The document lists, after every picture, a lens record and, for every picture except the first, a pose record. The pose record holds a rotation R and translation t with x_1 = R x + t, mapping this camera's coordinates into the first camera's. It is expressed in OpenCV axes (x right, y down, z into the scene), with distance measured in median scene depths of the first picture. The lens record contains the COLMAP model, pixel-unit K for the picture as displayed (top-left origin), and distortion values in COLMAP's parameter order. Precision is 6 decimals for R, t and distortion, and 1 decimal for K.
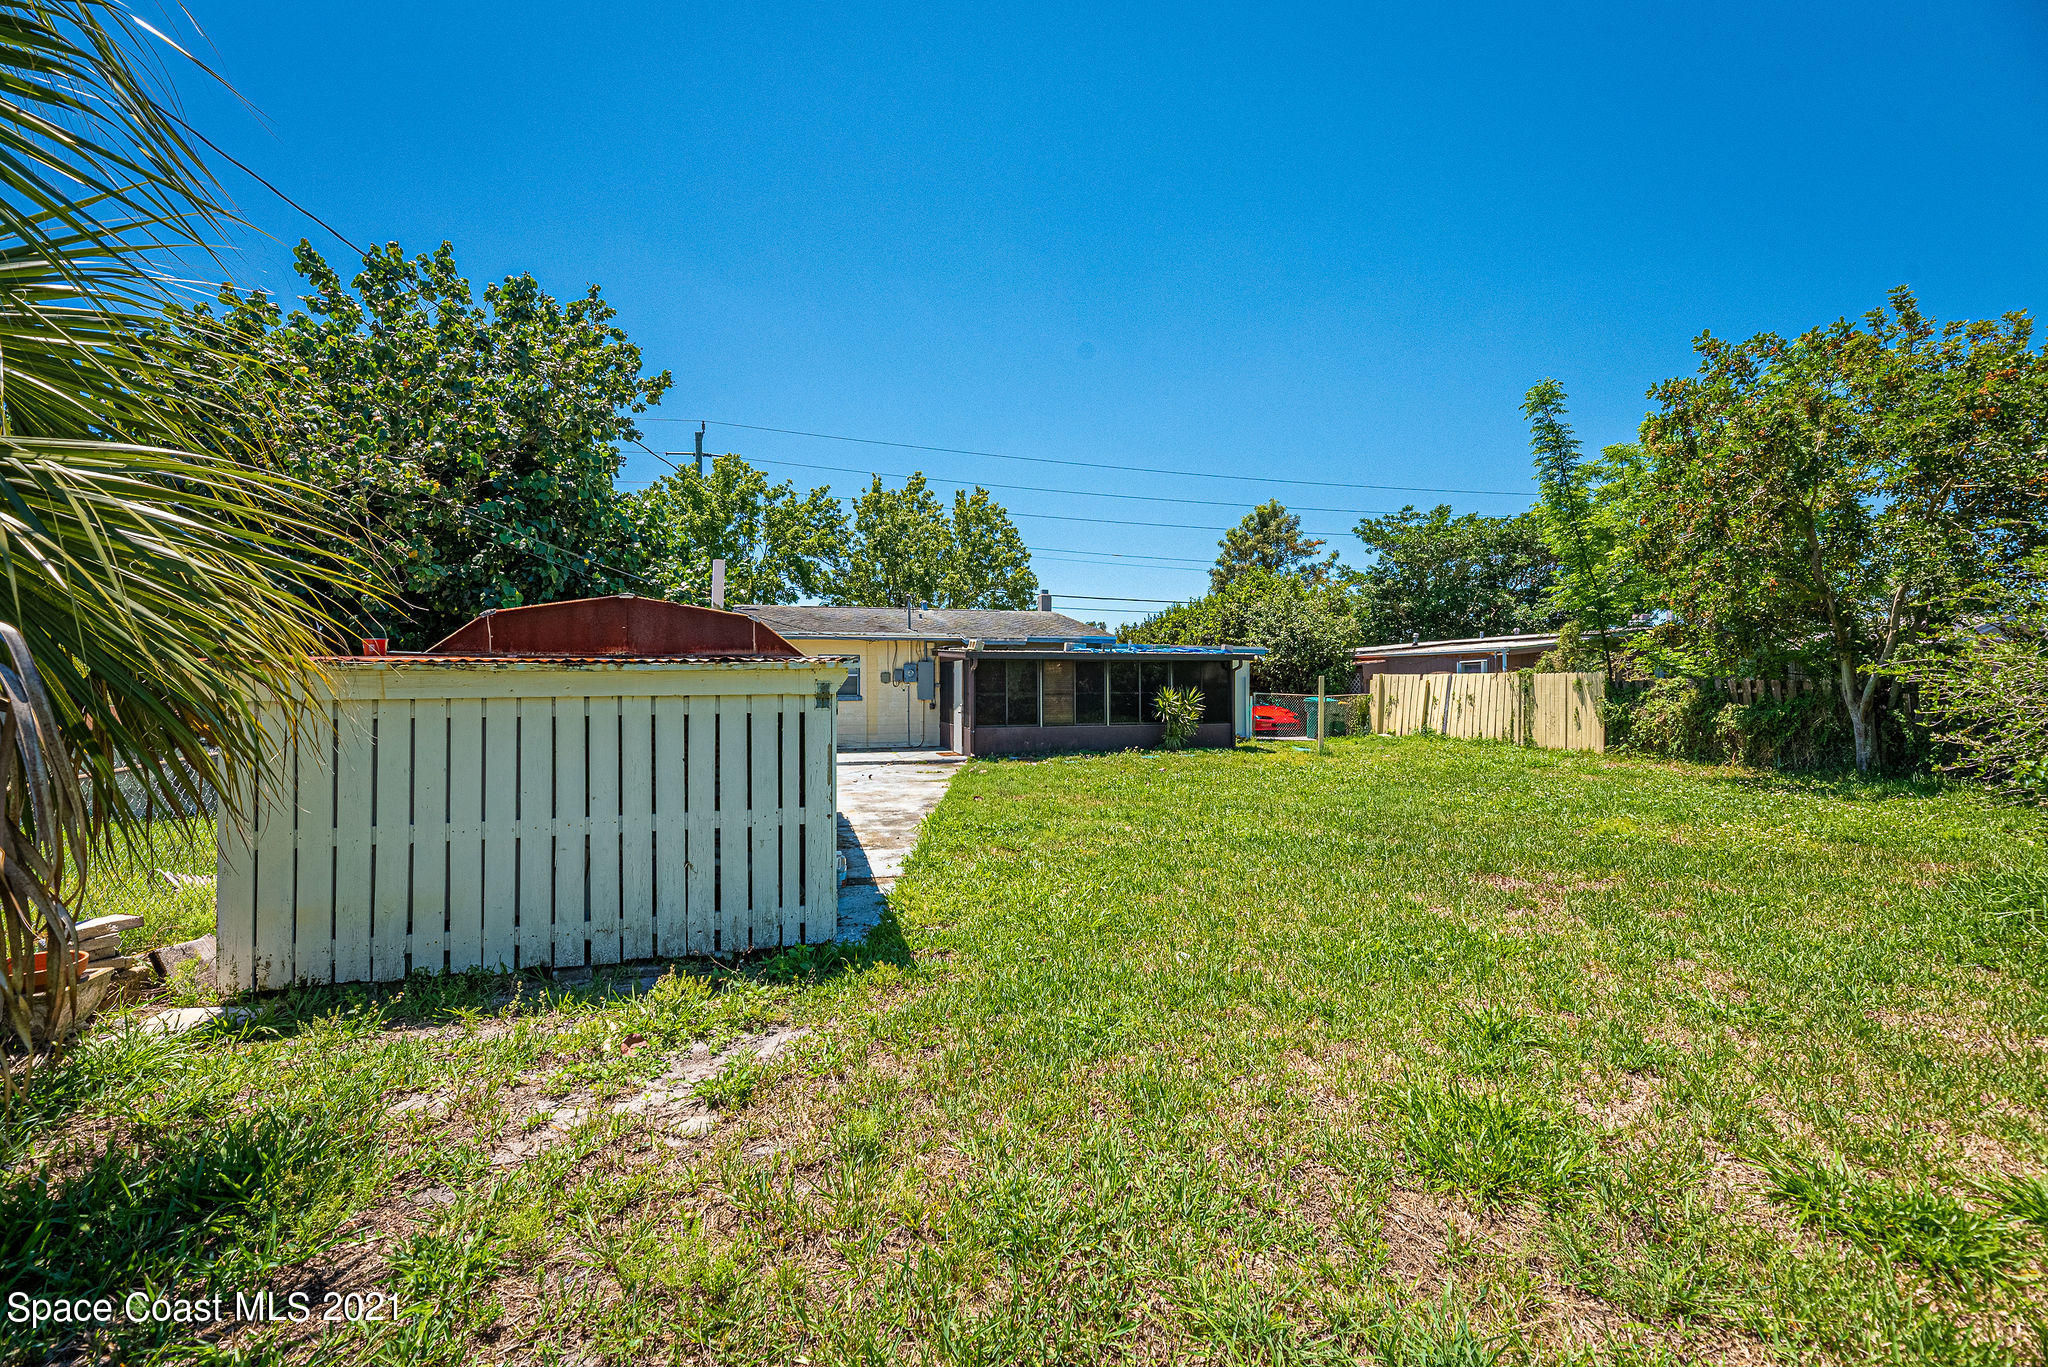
lens RADIAL K [[843.7, 0, 1016.0], [0, 843.7, 684.4], [0, 0, 1]] dist [-0.000571, -0.000032]
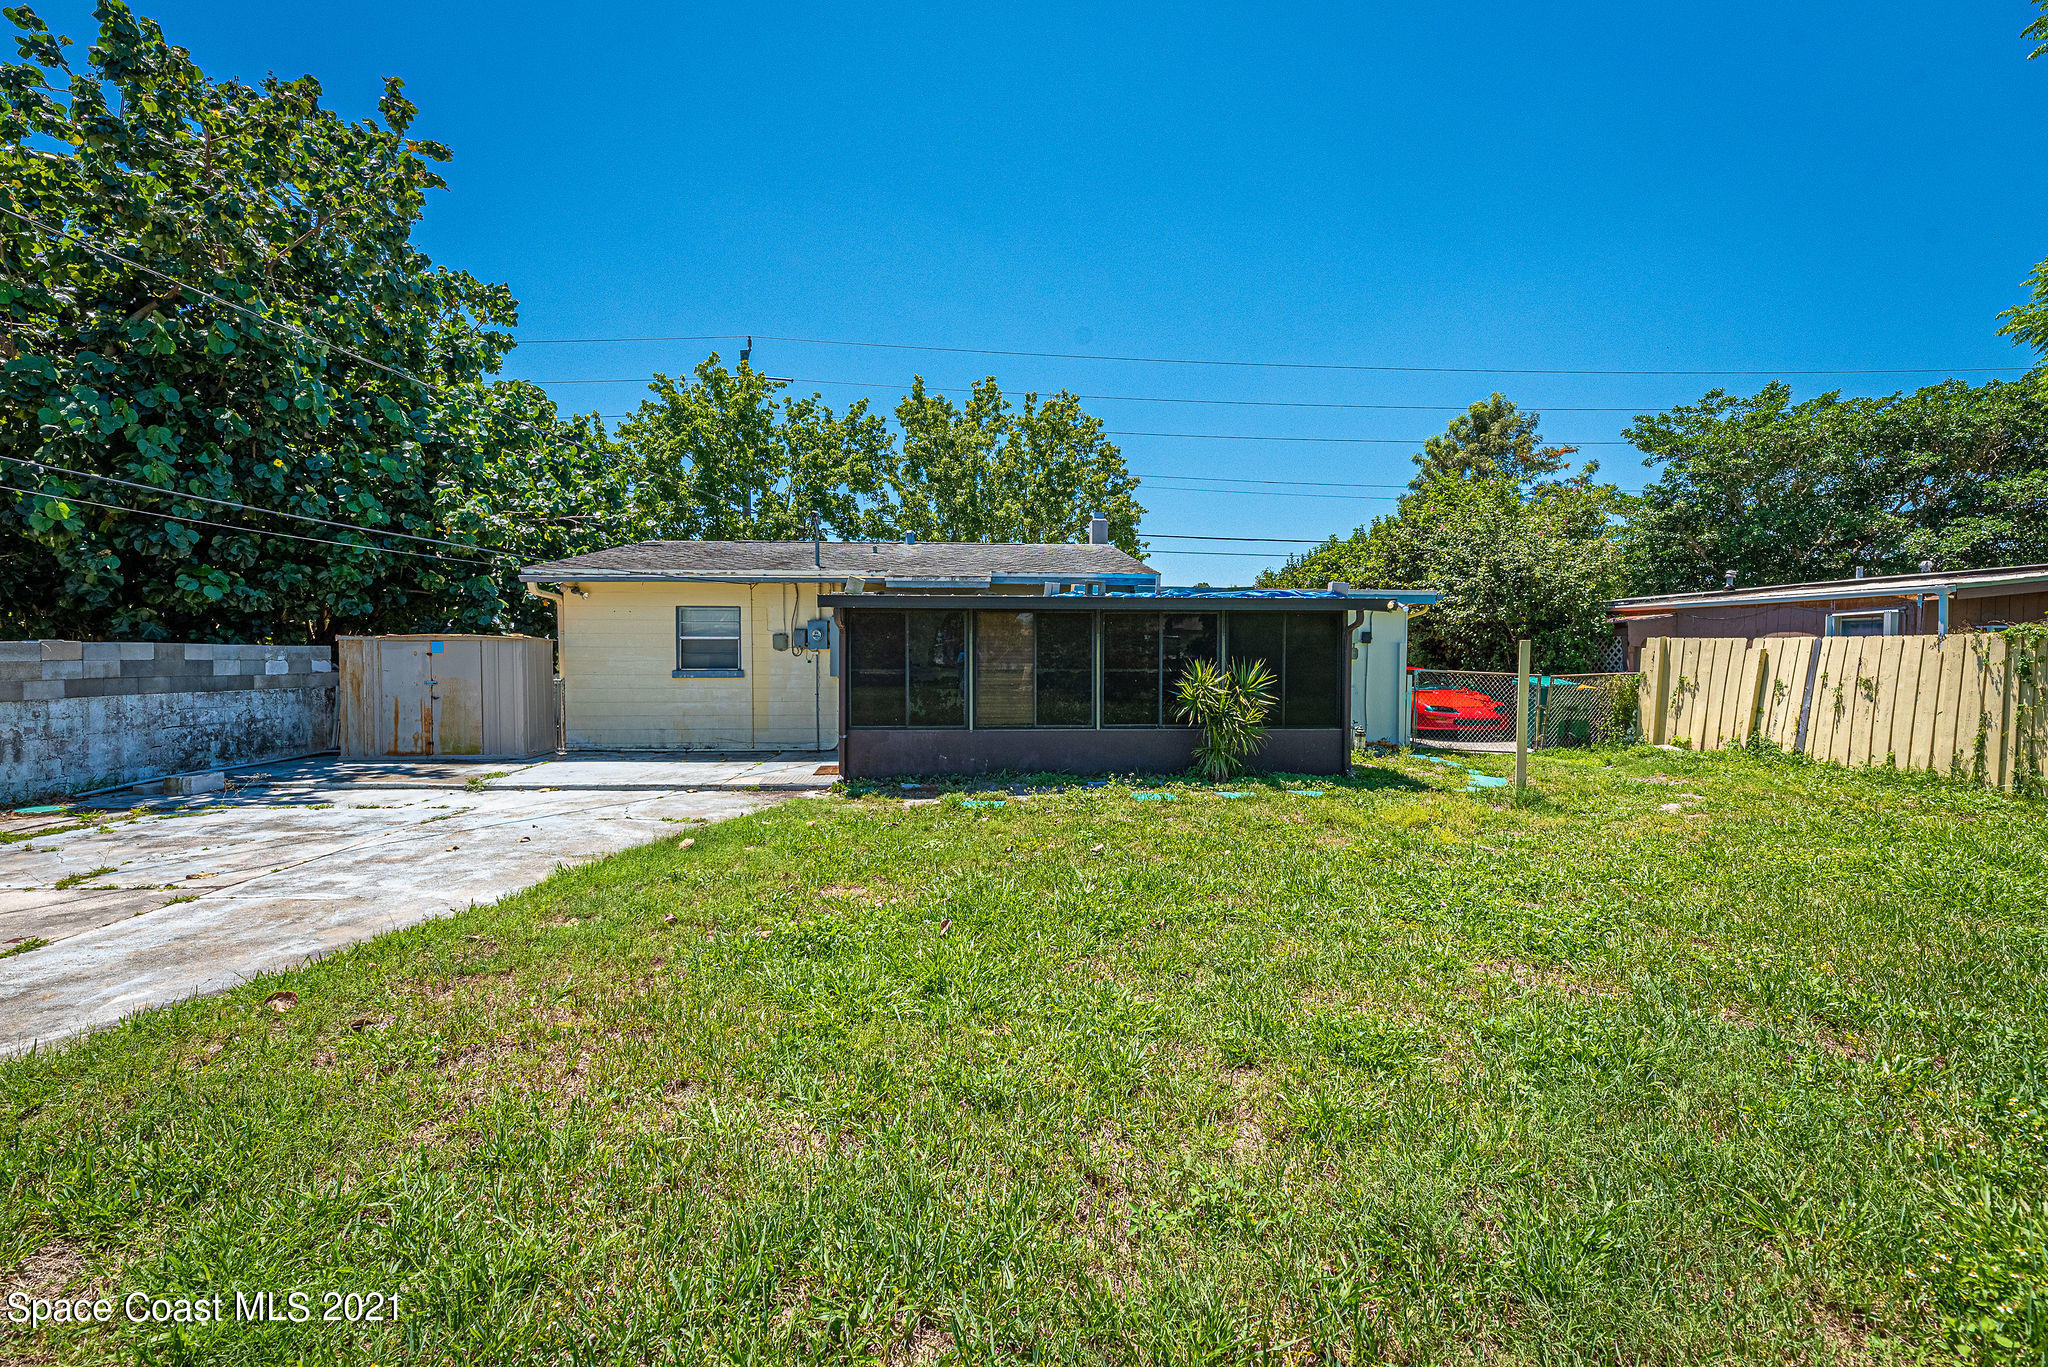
lens RADIAL K [[858.0, 0, 1024.0], [0, 858.0, 683.5], [0, 0, 1]] dist [-0.001801, -0.000137]
pose [[0.973680, 0.012919, -0.227555, 0.135728], [-0.004095, 0.999223, 0.039208, -0.002243], [0.227885, -0.037244, 0.972976, 0.317419]]
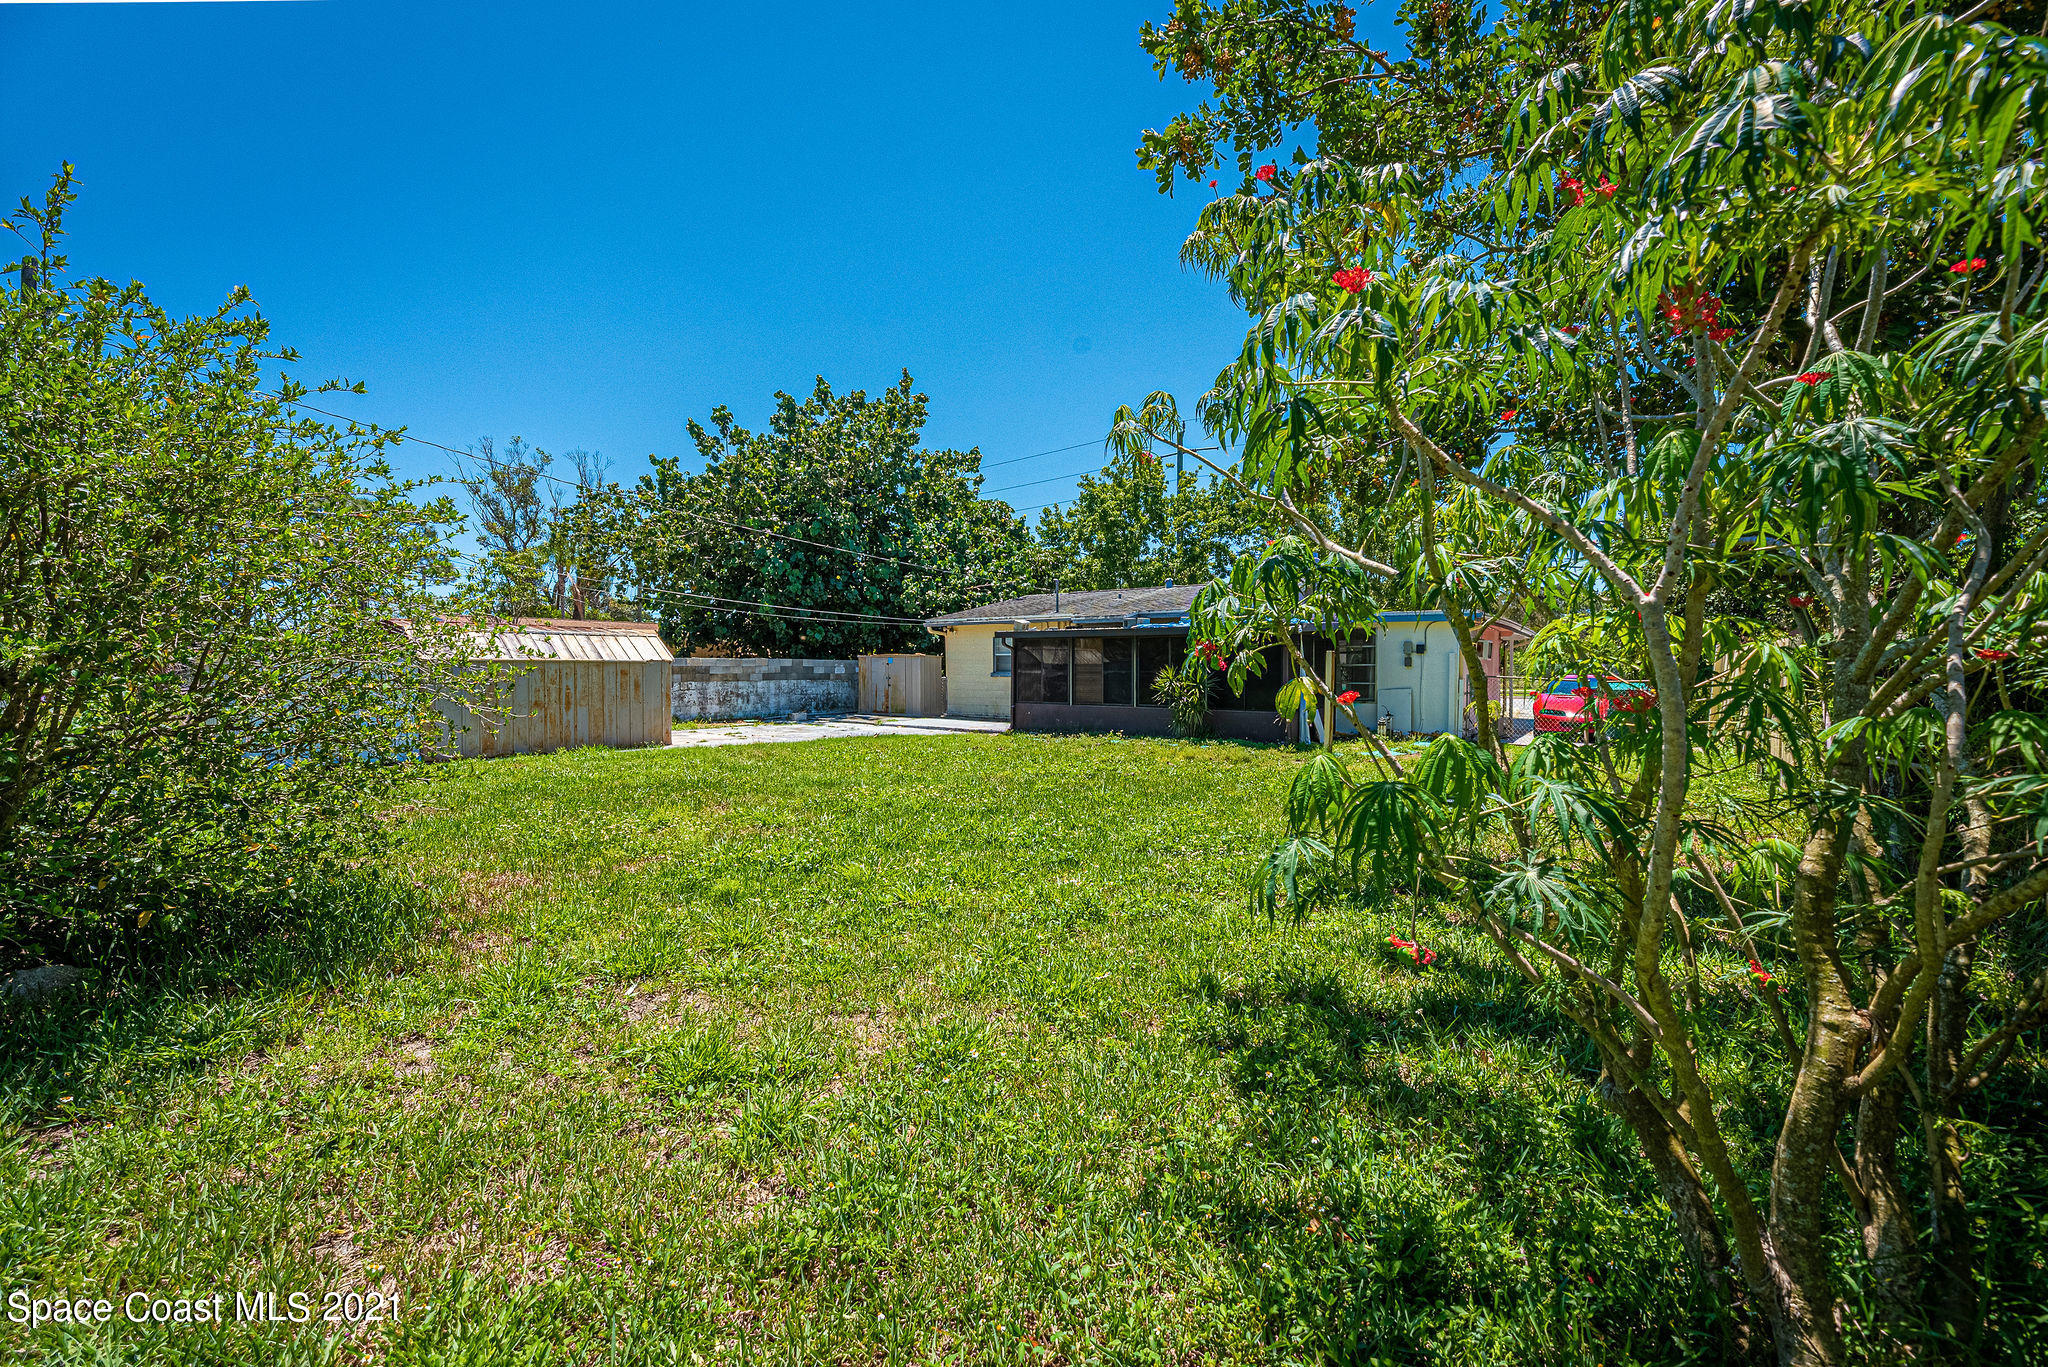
lens RADIAL K [[850.5, 0, 1019.6], [0, 850.5, 687.4], [0, 0, 1]] dist [-0.001254, -0.000270]
pose [[0.606400, 0.022387, -0.794845, 0.550887], [-0.003125, 0.999663, 0.025771, 0.002530], [0.795154, -0.013144, 0.606266, 0.239657]]
